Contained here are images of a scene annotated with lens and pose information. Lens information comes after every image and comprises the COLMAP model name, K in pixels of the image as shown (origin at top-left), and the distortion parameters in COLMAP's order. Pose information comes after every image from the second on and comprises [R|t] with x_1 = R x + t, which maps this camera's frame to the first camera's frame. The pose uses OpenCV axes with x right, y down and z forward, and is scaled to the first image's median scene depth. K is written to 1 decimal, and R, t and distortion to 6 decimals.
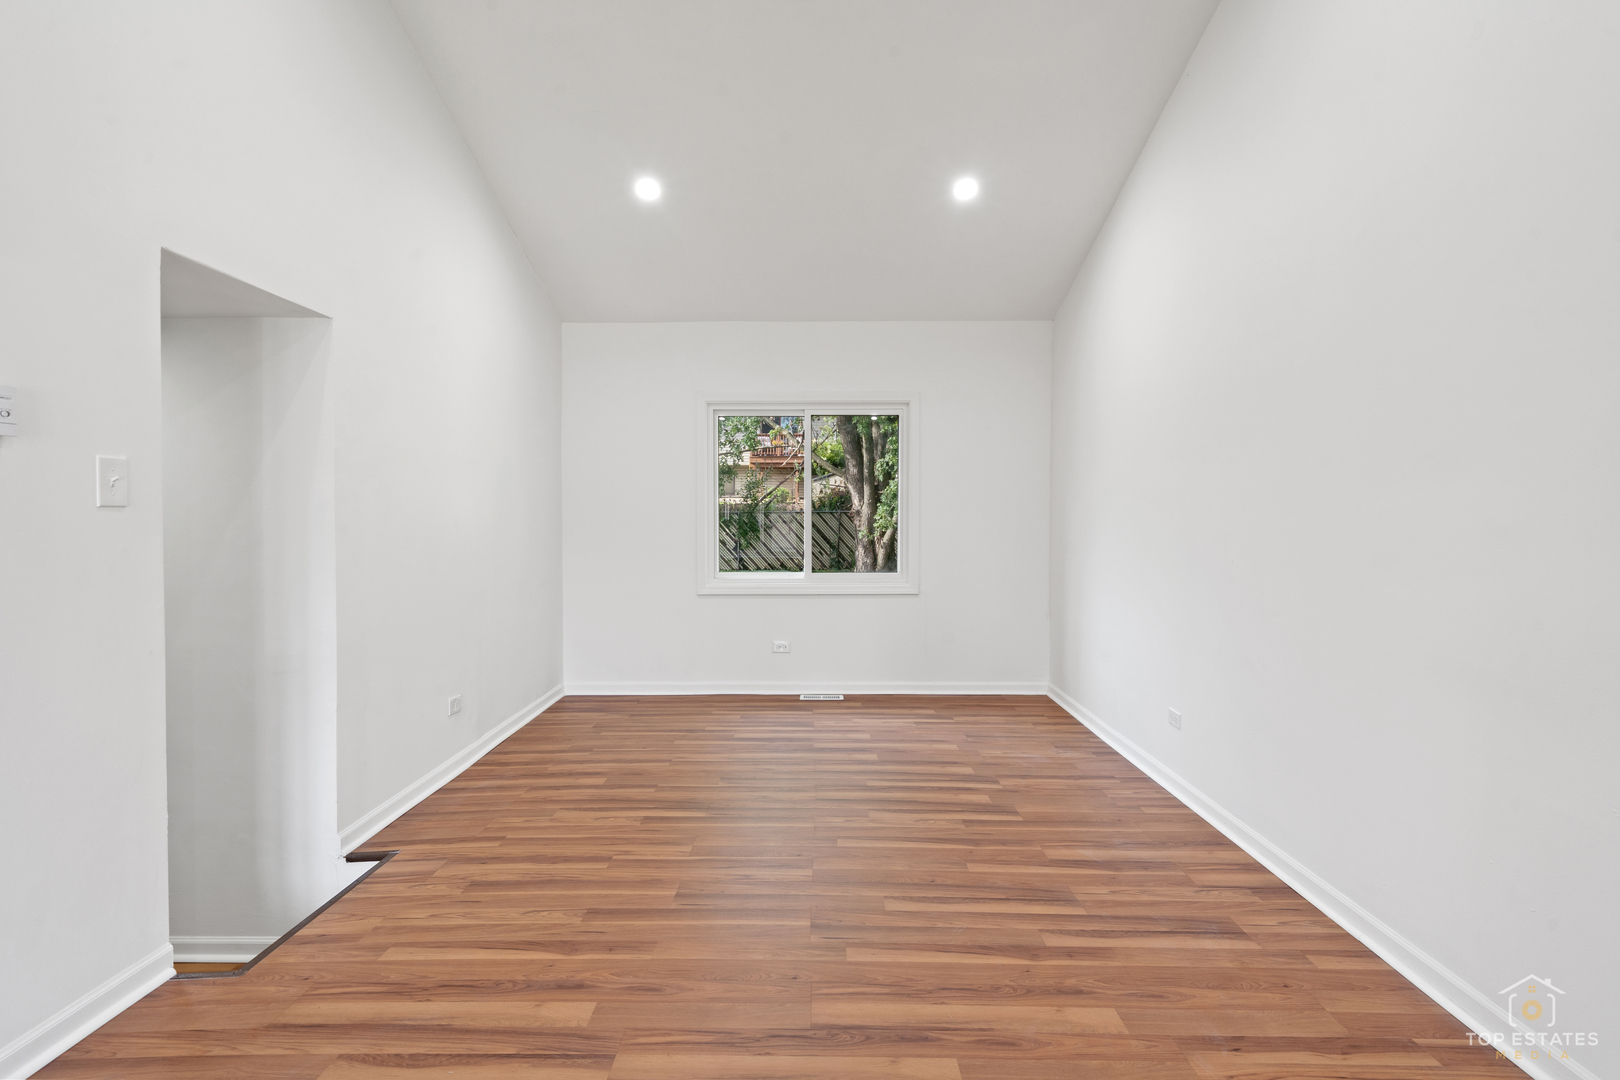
lens RADIAL K [[806.4, 0, 811.5], [0, 806.4, 536.8], [0, 0, 1]] dist [0.014785, -0.000280]
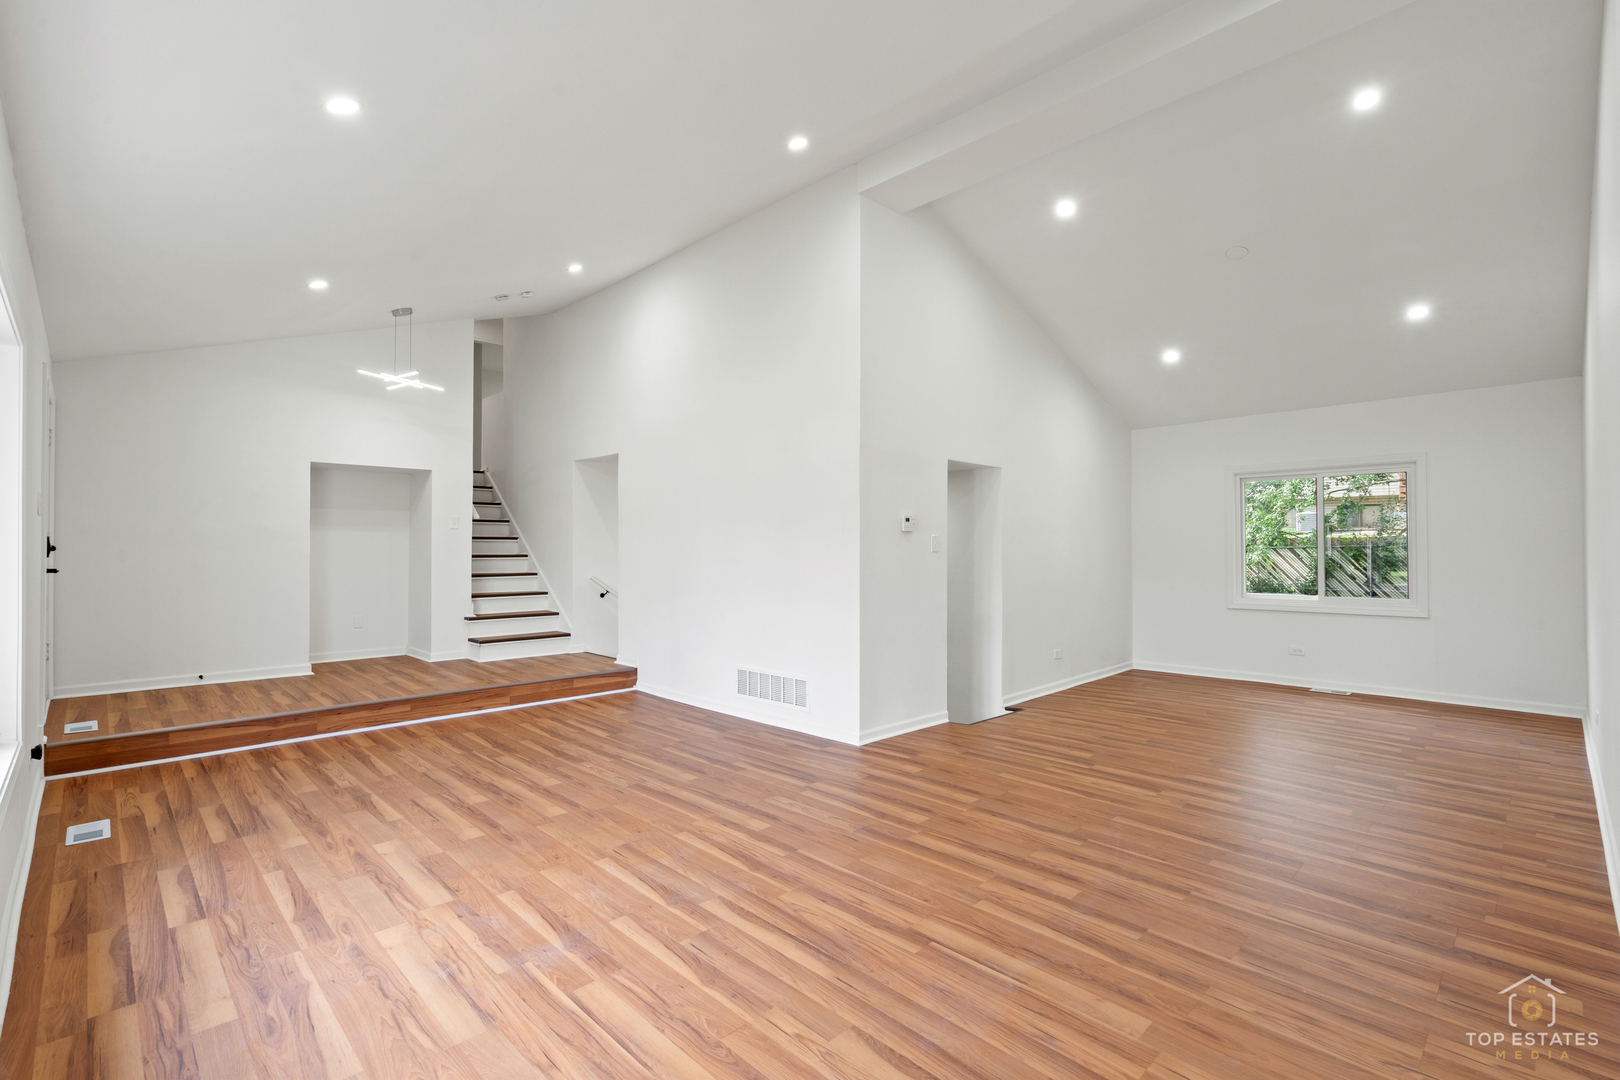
lens RADIAL K [[752.2, 0, 813.7], [0, 752.2, 537.3], [0, 0, 1]] dist [-0.005324, 0.002645]
pose [[0.708383, -0.010493, -0.705751, 0.470469], [-0.018287, 0.999281, -0.033213, 0.007490], [0.705592, 0.036434, 0.707681, -0.773902]]
